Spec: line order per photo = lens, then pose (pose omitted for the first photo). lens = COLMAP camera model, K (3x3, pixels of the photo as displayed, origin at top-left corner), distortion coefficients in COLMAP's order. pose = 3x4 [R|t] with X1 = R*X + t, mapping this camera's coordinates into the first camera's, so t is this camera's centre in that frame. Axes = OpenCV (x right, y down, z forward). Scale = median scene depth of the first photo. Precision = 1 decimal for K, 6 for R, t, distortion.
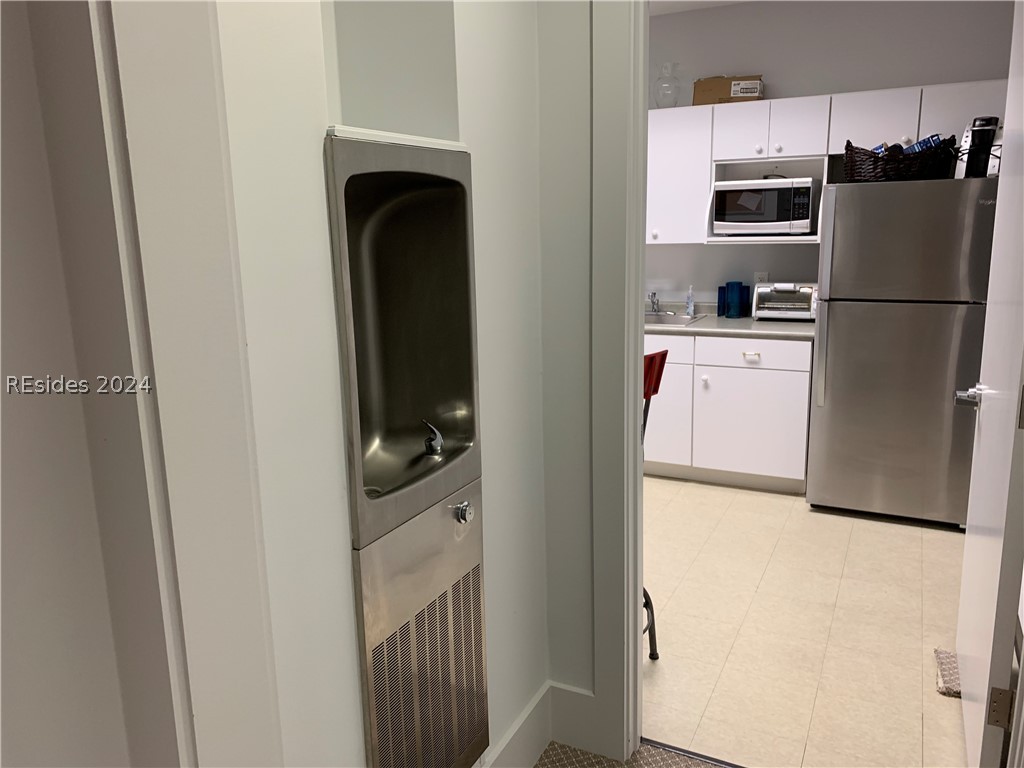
lens RADIAL K [[789.0, 0, 512.0], [0, 789.0, 384.0], [0, 0, 1]] dist [0.006206, -0.004603]
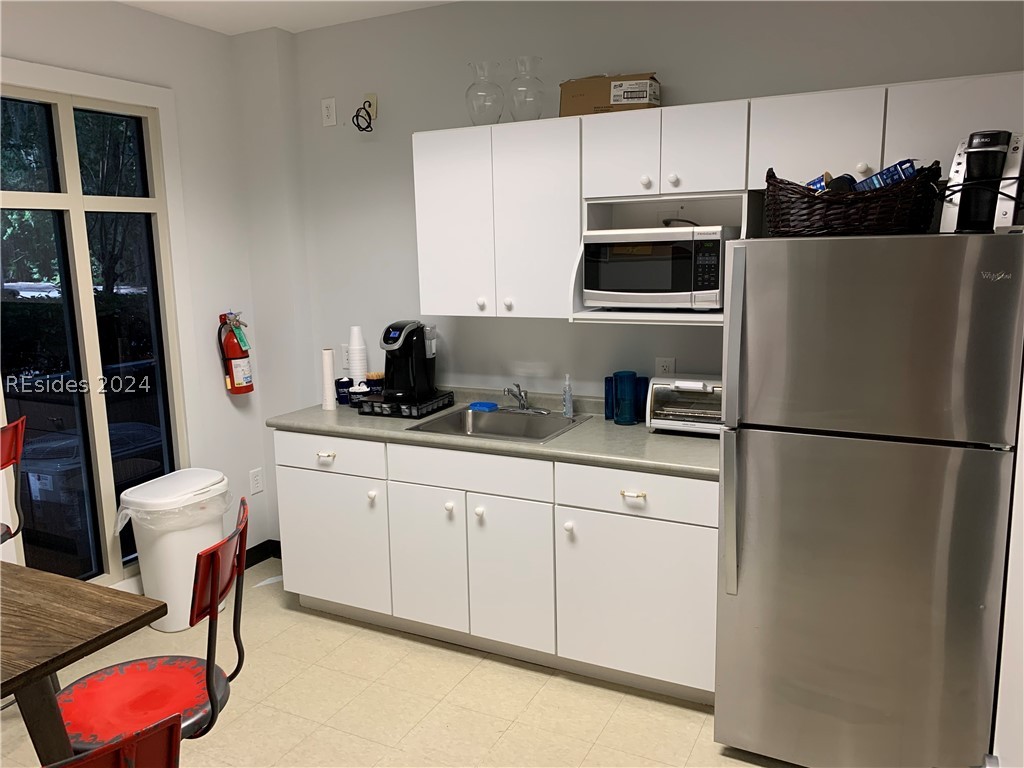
lens RADIAL K [[795.3, 0, 512.0], [0, 795.3, 384.0], [0, 0, 1]] dist [0.048430, -0.063826]
pose [[0.999979, -0.002303, 0.006045, 0.200976], [0.002478, 0.999573, -0.029117, -0.111284], [-0.005975, 0.029131, 0.999558, 0.344306]]
